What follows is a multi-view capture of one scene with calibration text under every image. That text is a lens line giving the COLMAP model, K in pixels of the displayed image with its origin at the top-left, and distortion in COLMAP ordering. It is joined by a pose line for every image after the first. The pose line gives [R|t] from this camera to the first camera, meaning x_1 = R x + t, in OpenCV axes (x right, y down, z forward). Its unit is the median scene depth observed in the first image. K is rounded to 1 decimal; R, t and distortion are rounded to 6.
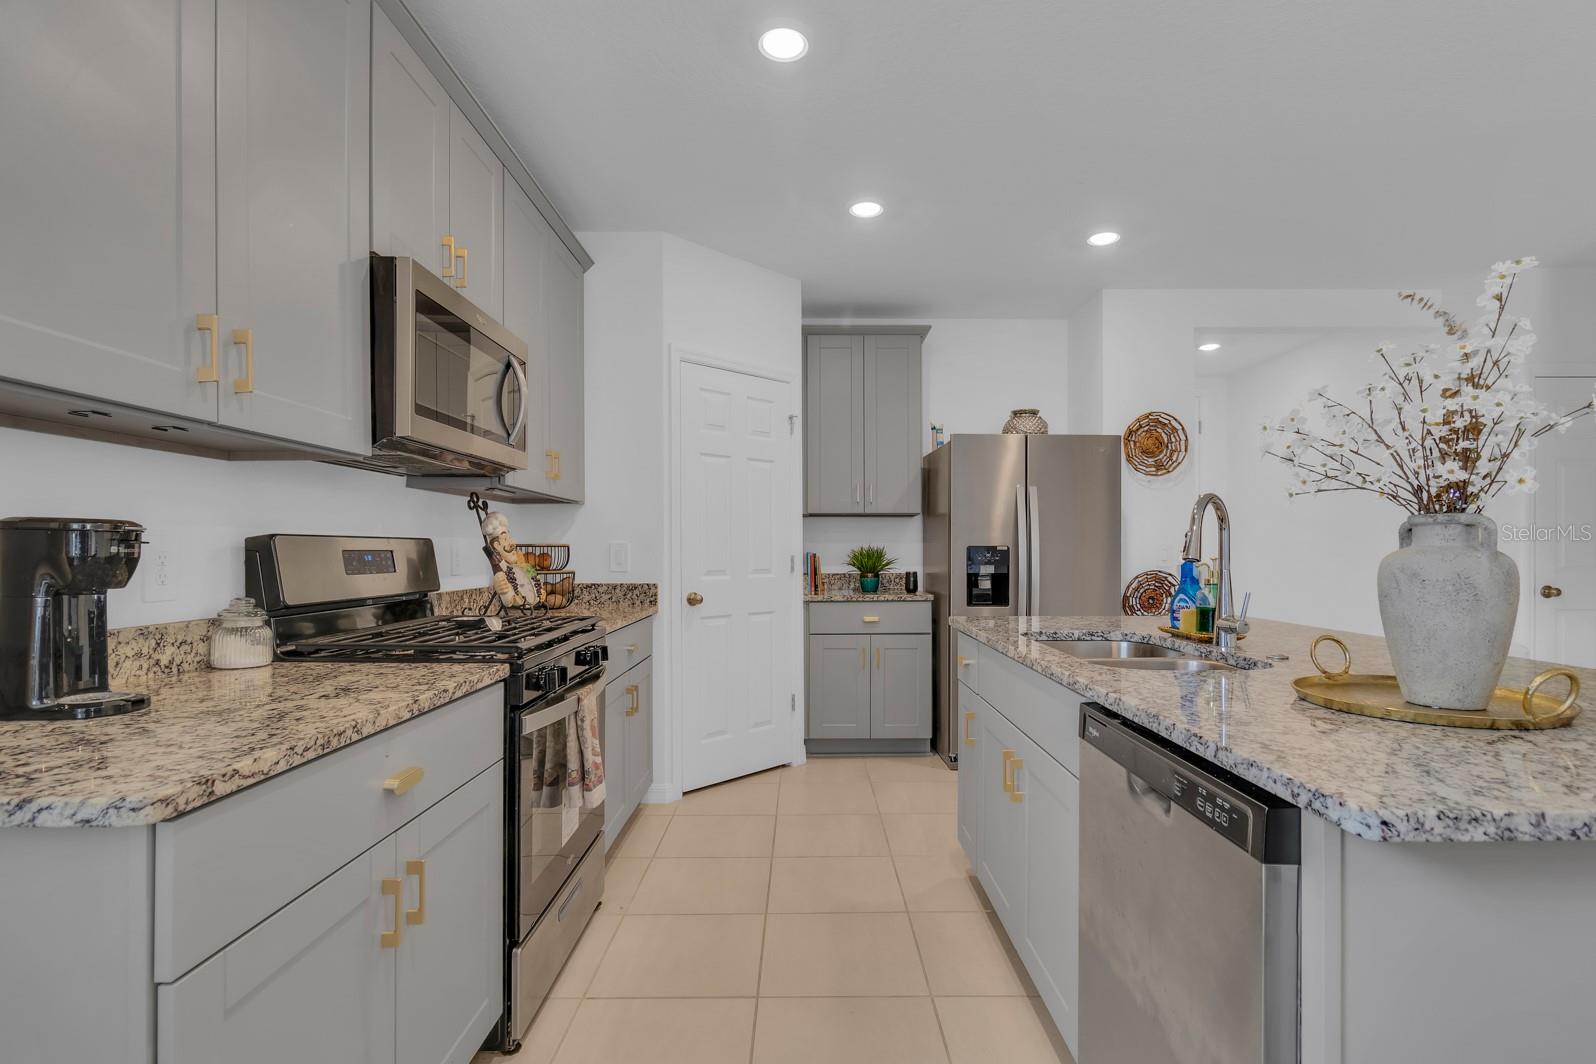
lens RADIAL K [[761.0, 0, 810.1], [0, 761.0, 552.6], [0, 0, 1]] dist [-0.012065, -0.000127]
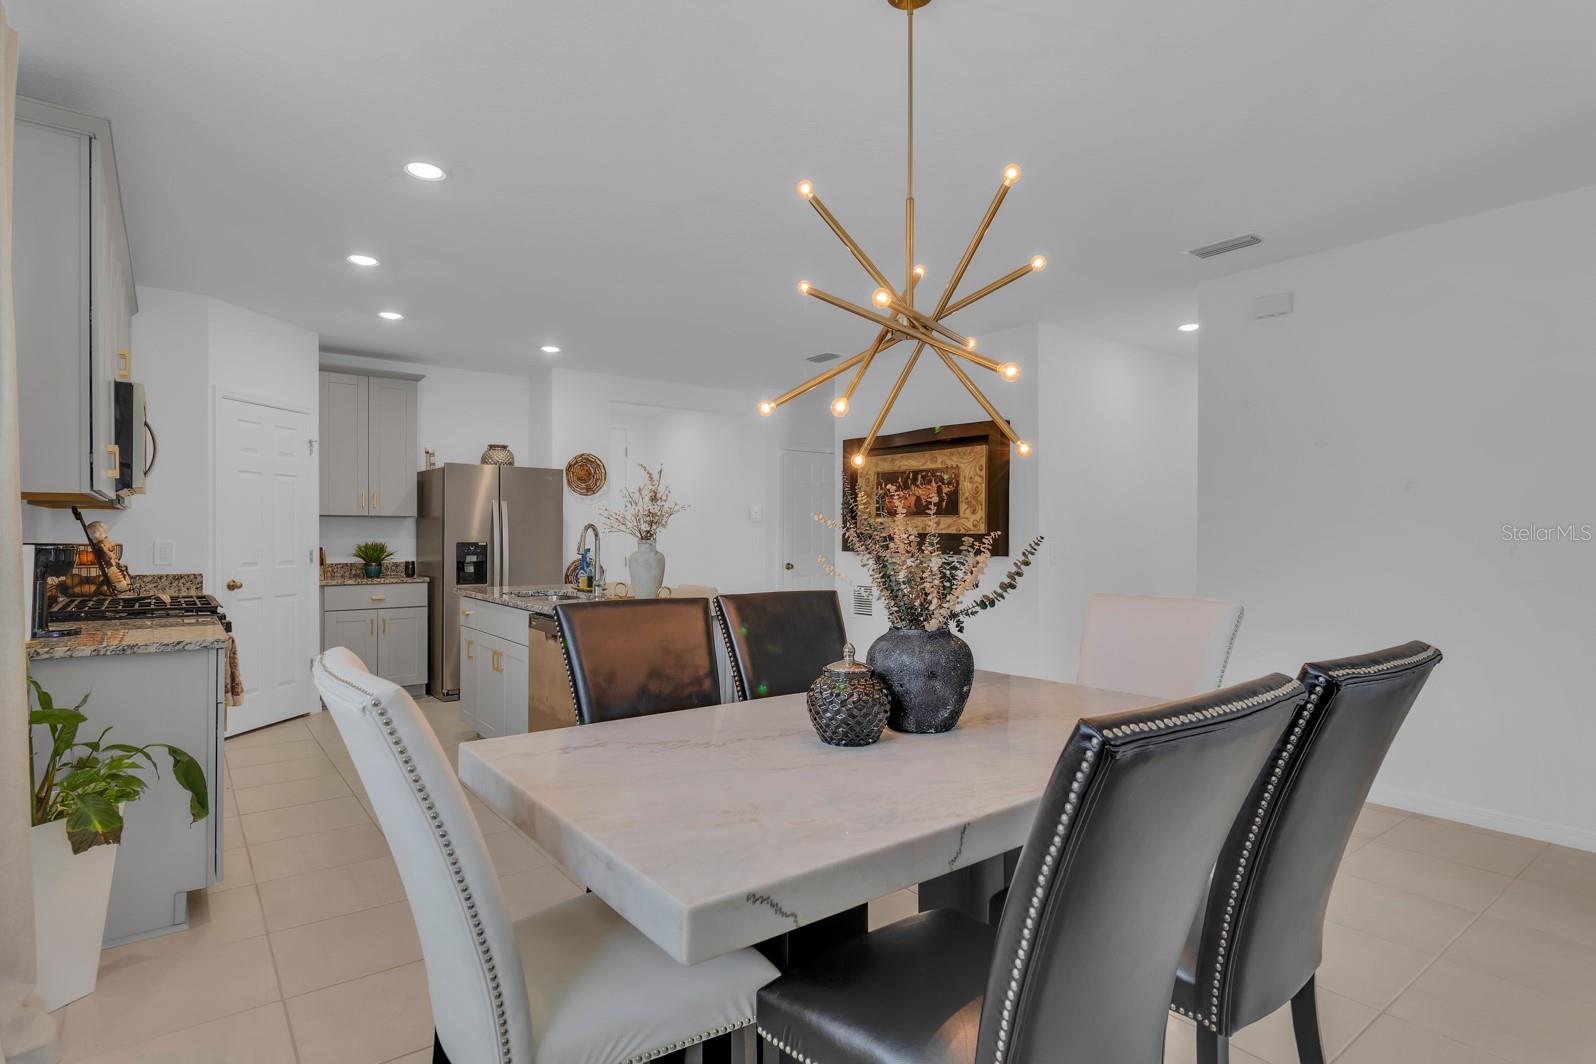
lens RADIAL K [[809.5, 0, 798.0], [0, 809.5, 532.0], [0, 0, 1]] dist [0.003252, -0.000096]
pose [[0.800301, 0.005213, 0.599576, -0.218388], [-0.001094, 0.999973, -0.007234, -0.020190], [-0.599597, 0.005133, 0.800285, -0.680623]]
